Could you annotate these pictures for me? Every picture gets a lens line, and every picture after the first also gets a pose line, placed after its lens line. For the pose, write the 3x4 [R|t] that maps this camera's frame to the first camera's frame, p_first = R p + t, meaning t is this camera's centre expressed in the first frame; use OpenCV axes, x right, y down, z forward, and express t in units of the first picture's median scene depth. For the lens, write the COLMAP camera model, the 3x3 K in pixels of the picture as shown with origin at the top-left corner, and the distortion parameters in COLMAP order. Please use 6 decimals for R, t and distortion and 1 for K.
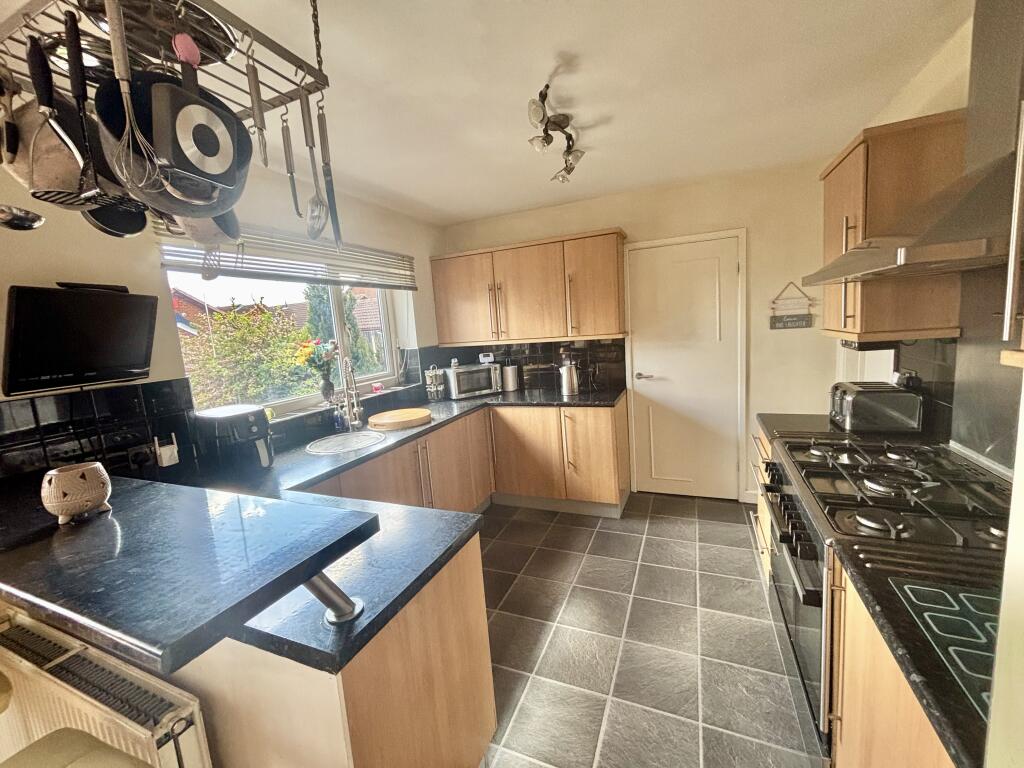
lens RADIAL K [[417.4, 0, 512.2], [0, 417.4, 382.0], [0, 0, 1]] dist [-0.002531, -0.000039]
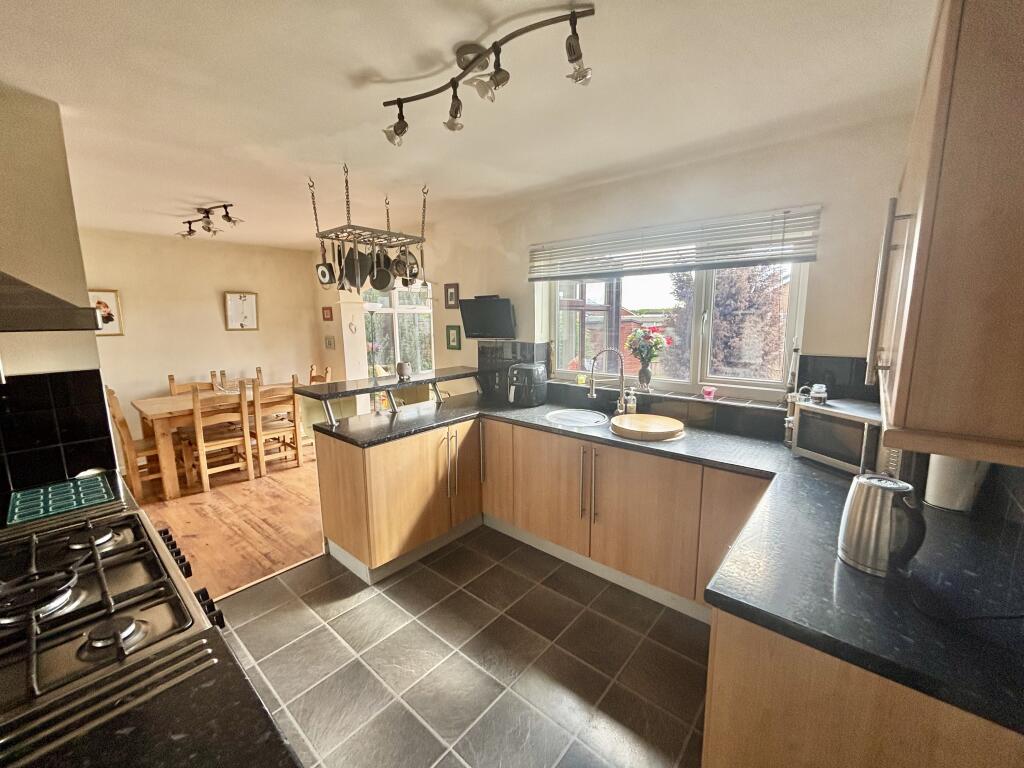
lens RADIAL K [[417.4, 0, 512.2], [0, 417.4, 383.2], [0, 0, 1]] dist [-0.002531, -0.000039]
pose [[-0.303492, 0.216258, -0.927968, 0.967054], [-0.097869, 0.961677, 0.256122, -0.310634], [0.947795, 0.168550, -0.270696, 1.507327]]
